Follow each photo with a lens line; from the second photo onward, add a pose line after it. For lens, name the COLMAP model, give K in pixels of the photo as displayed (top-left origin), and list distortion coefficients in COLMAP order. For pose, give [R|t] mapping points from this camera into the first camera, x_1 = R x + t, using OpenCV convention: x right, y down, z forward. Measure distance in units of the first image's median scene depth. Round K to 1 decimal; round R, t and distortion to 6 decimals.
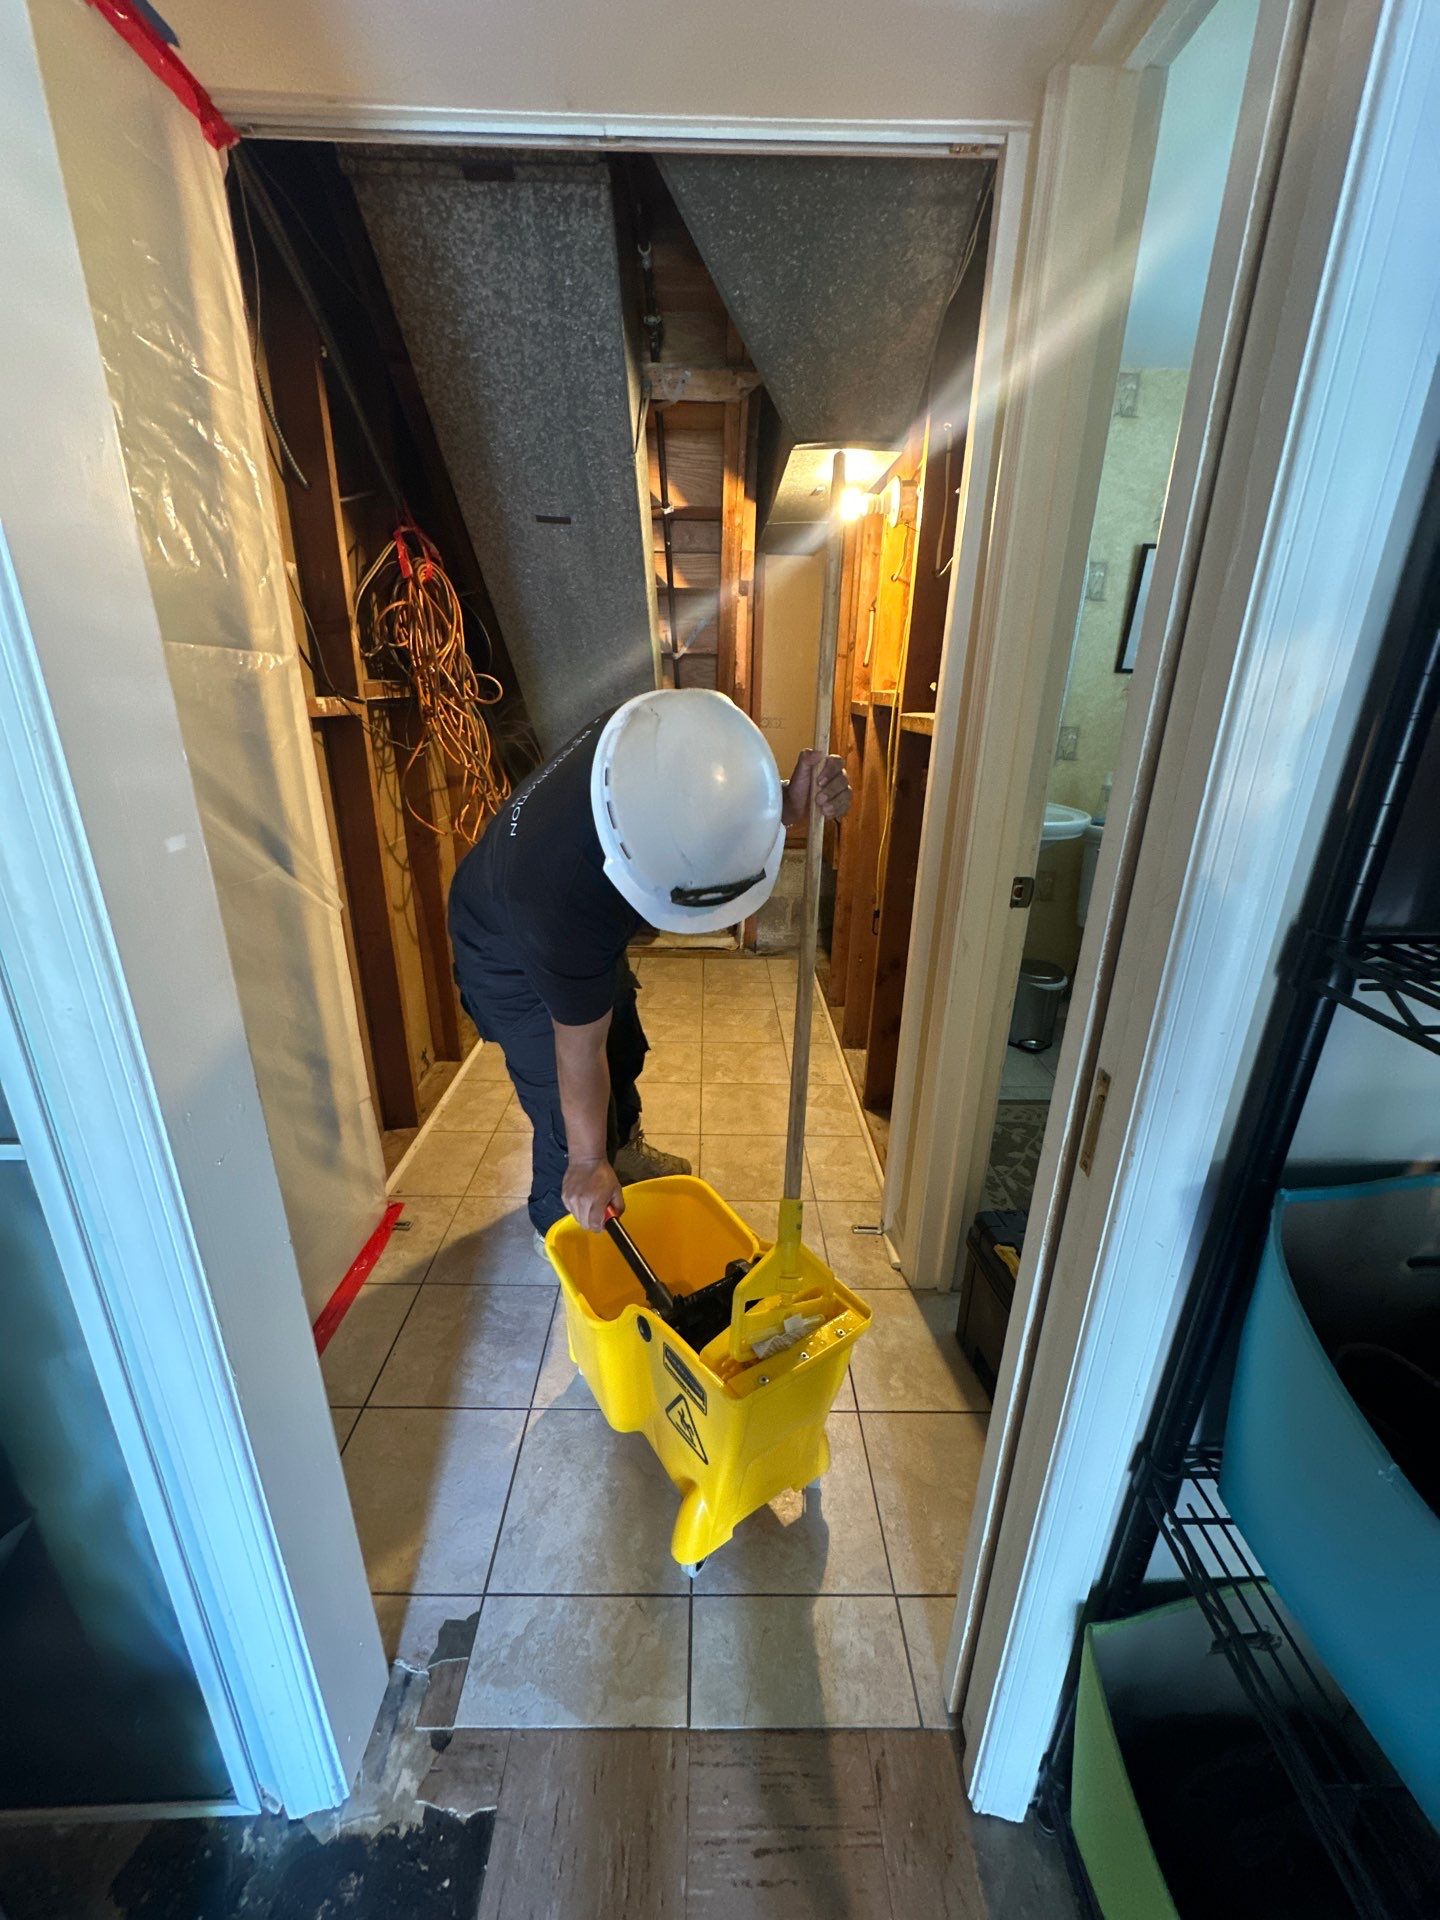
lens RADIAL K [[765.7, 0, 720.0], [0, 765.7, 960.0], [0, 0, 1]] dist [-0.001932, 0.000100]
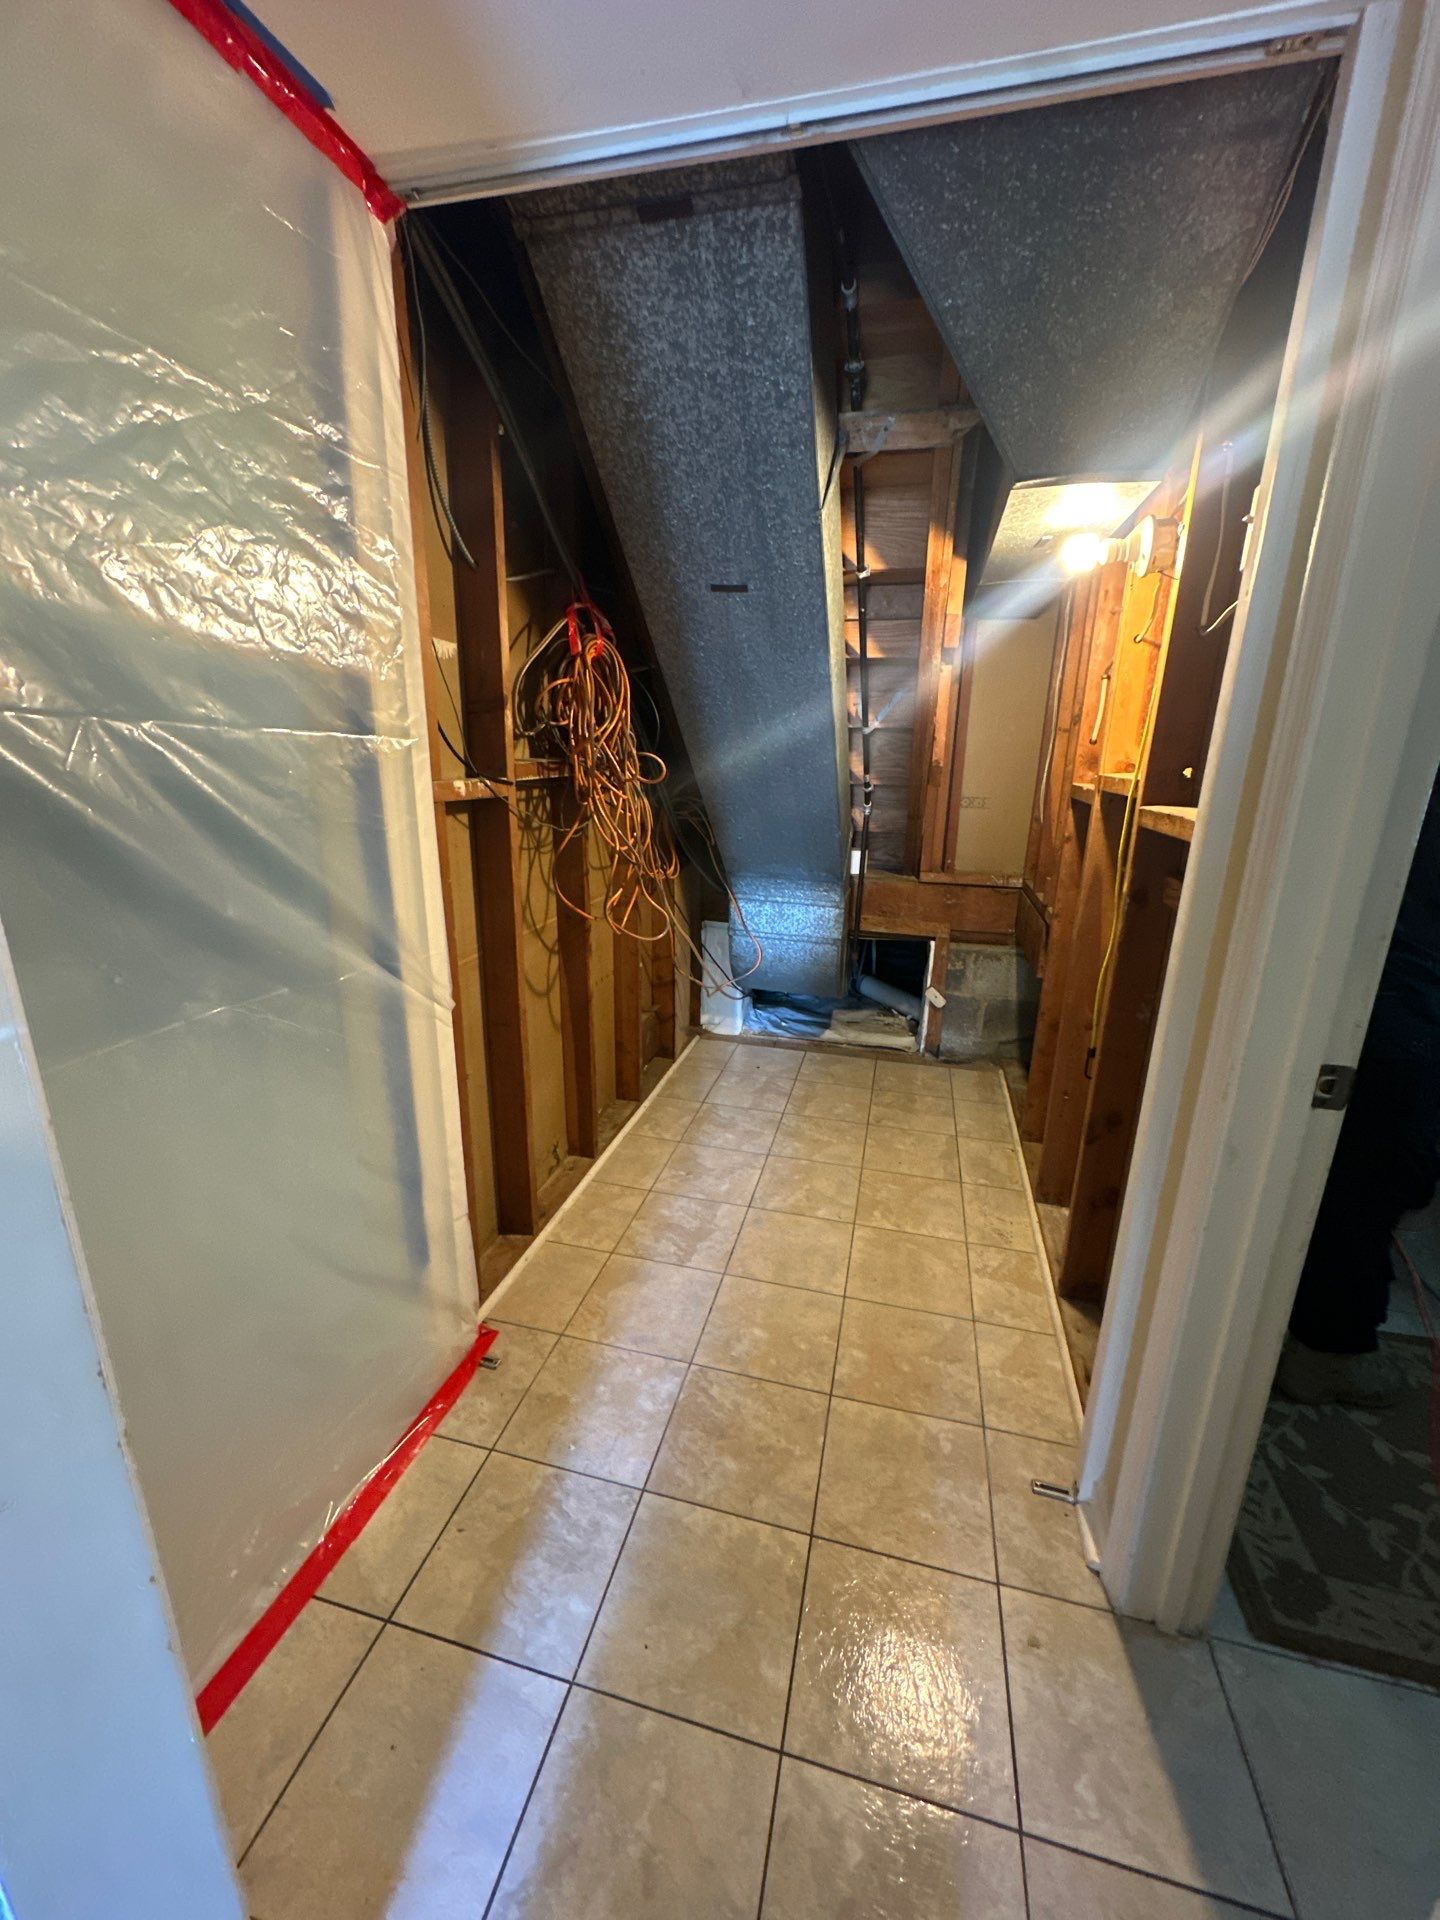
lens RADIAL K [[767.4, 0, 719.2], [0, 767.4, 959.4], [0, 0, 1]] dist [-0.001995, 0.000196]
pose [[0.966538, 0.070465, -0.246657, 0.030603], [-0.090112, 0.993519, -0.069281, -0.087609], [0.240176, 0.089189, 0.966623, 0.185516]]
